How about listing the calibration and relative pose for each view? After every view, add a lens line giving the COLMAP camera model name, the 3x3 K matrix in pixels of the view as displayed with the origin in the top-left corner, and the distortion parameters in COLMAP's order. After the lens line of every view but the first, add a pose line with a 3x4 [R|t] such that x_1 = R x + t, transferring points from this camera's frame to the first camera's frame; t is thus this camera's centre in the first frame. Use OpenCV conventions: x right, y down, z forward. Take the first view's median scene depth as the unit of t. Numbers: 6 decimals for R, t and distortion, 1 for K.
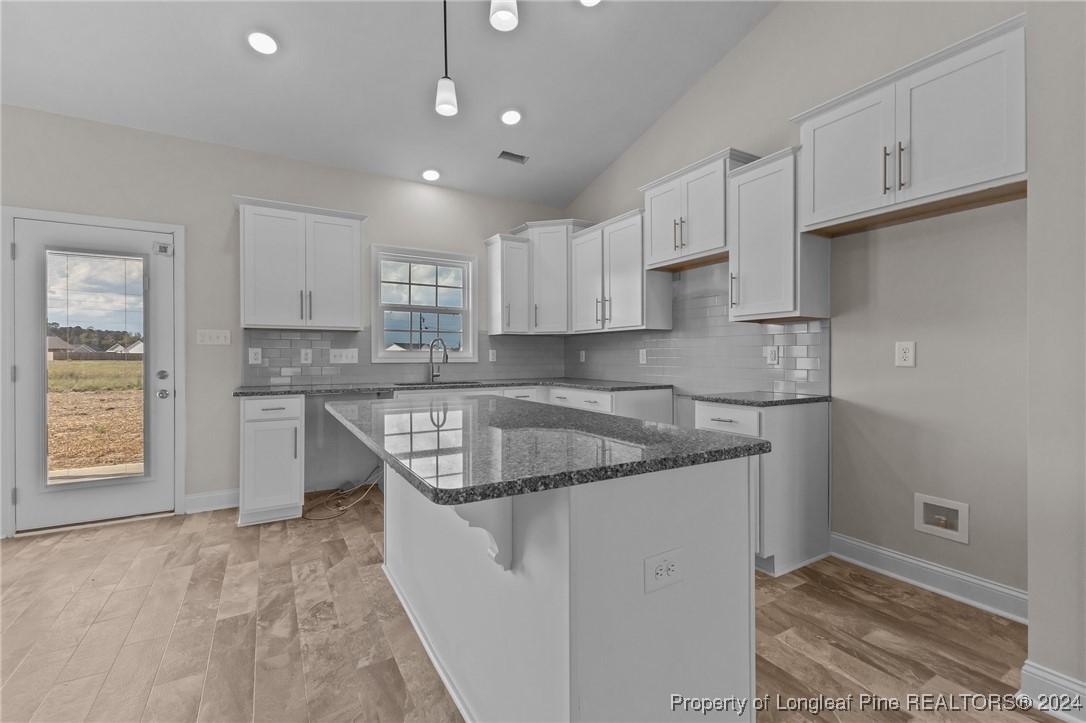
lens RADIAL K [[466.1, 0, 542.3], [0, 466.1, 358.3], [0, 0, 1]] dist [0.008475, -0.000556]
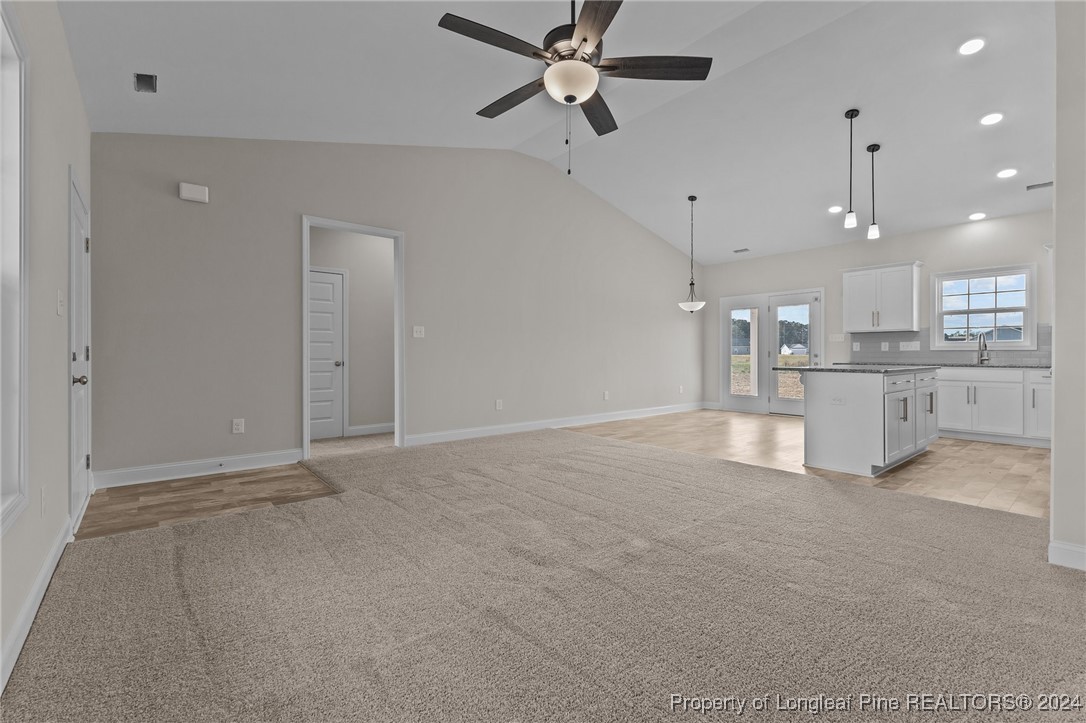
lens RADIAL K [[464.2, 0, 536.8], [0, 464.2, 354.1], [0, 0, 1]] dist [0.000865, -0.000523]
pose [[0.146746, 0.001515, -0.989173, 1.100273], [-0.002779, 0.999996, 0.001119, 0.027209], [0.989170, 0.002585, 0.146749, -0.594025]]
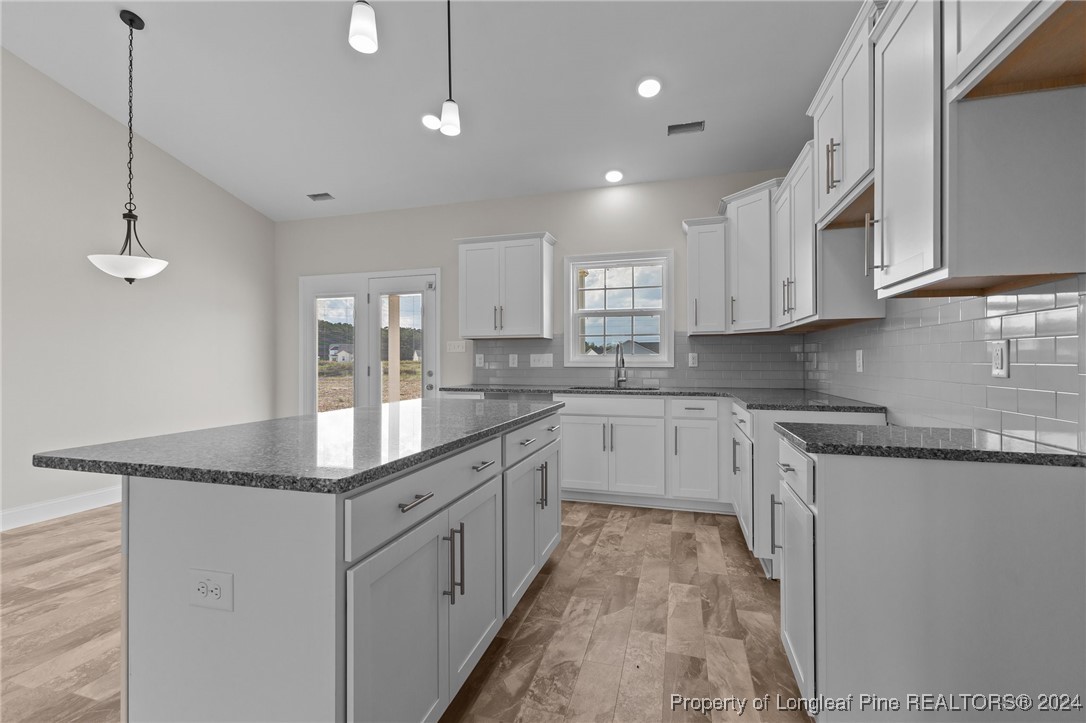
lens RADIAL K [[466.1, 0, 542.3], [0, 466.1, 358.3], [0, 0, 1]] dist [0.008475, -0.000556]
pose [[0.685859, -0.003795, -0.727725, 0.431710], [-0.001822, 0.999974, -0.006932, -0.002479], [0.727733, 0.006080, 0.685834, 0.254827]]
